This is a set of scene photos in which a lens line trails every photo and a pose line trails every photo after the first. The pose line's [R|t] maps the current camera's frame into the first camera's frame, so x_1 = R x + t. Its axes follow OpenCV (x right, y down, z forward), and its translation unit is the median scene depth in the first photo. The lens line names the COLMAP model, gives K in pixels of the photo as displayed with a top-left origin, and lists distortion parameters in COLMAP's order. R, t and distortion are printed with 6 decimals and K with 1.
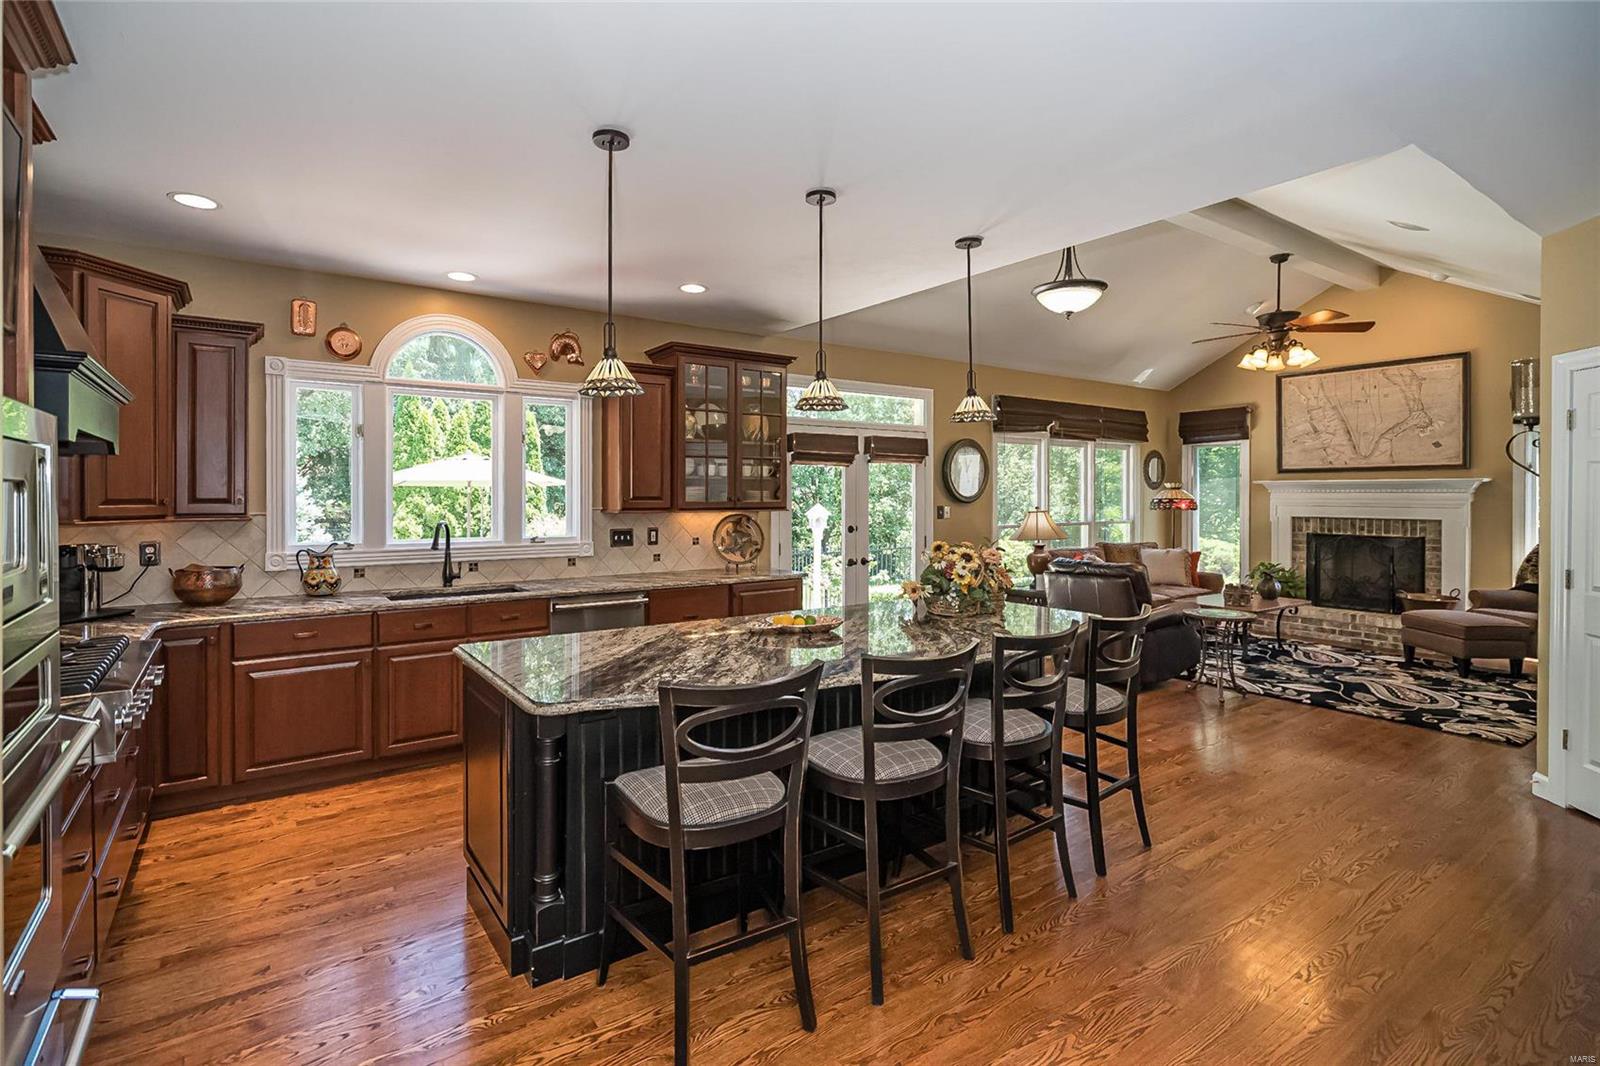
lens RADIAL K [[737.7, 0, 779.0], [0, 737.7, 496.7], [0, 0, 1]] dist [-0.000429, -0.000143]
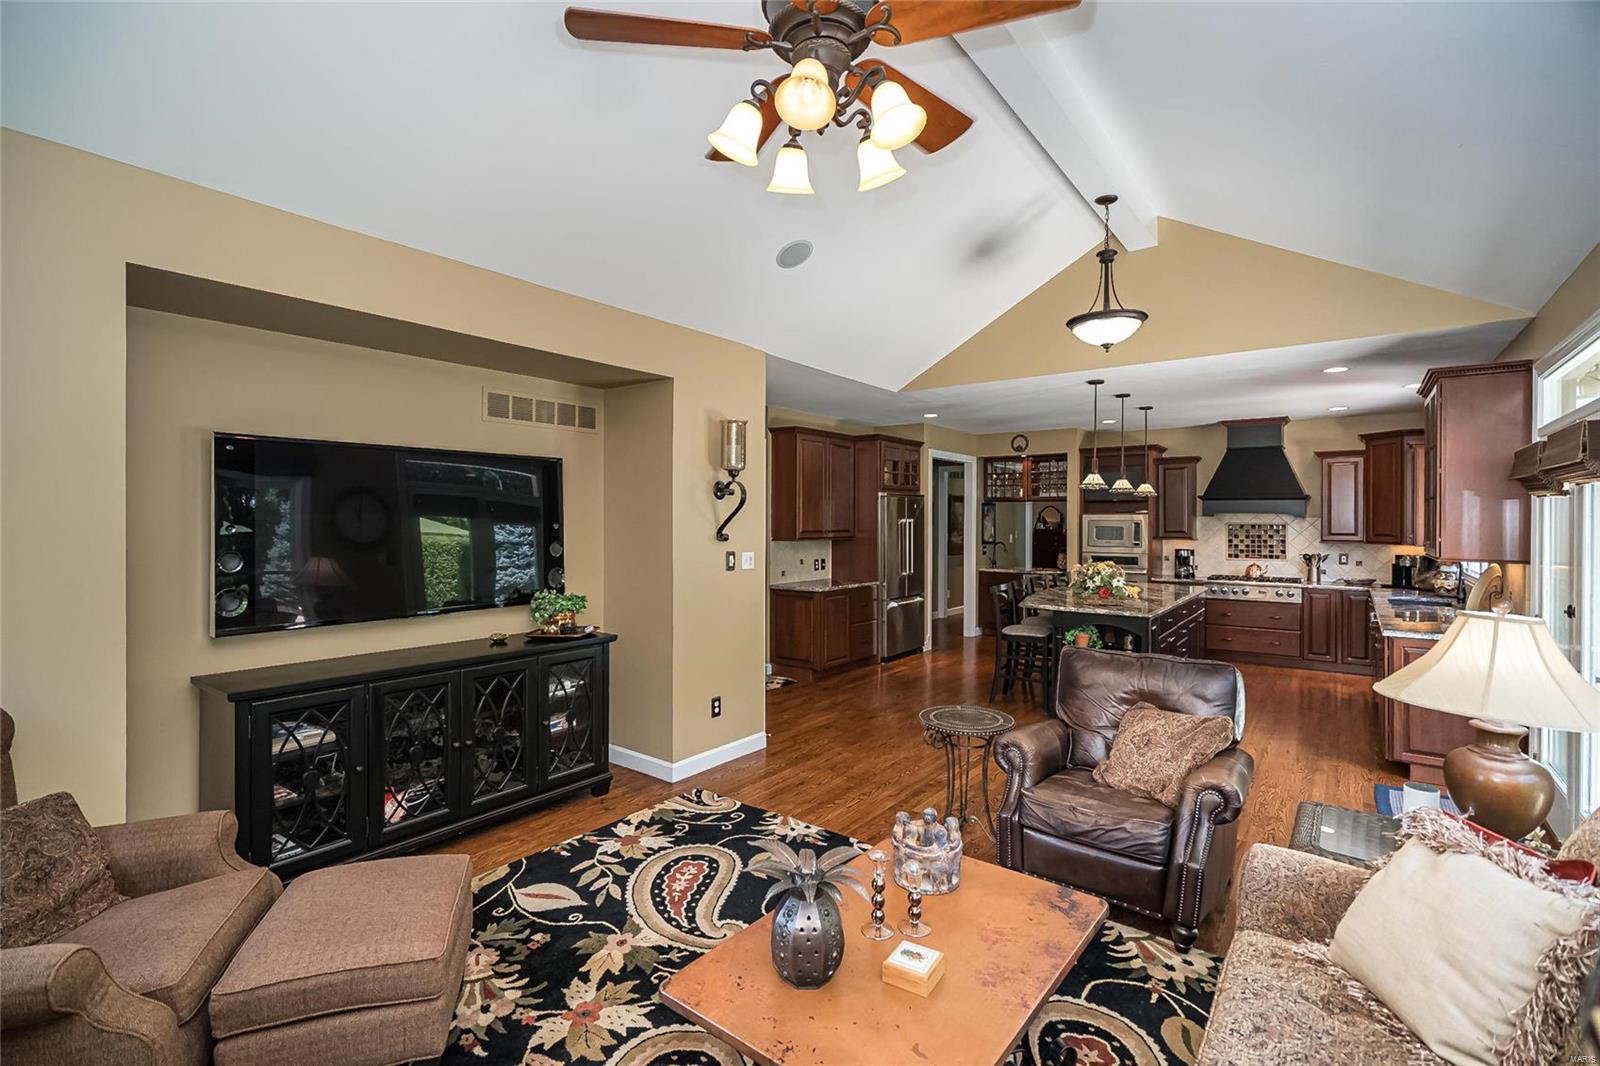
lens RADIAL K [[737.7, 0, 793.1], [0, 737.7, 526.6], [0, 0, 1]] dist [-0.000429, -0.000143]
pose [[-0.948014, -0.001111, -0.318228, 0.913349], [-0.007273, 0.999808, 0.018179, -0.028140], [0.318147, 0.019548, -0.947840, 1.513188]]
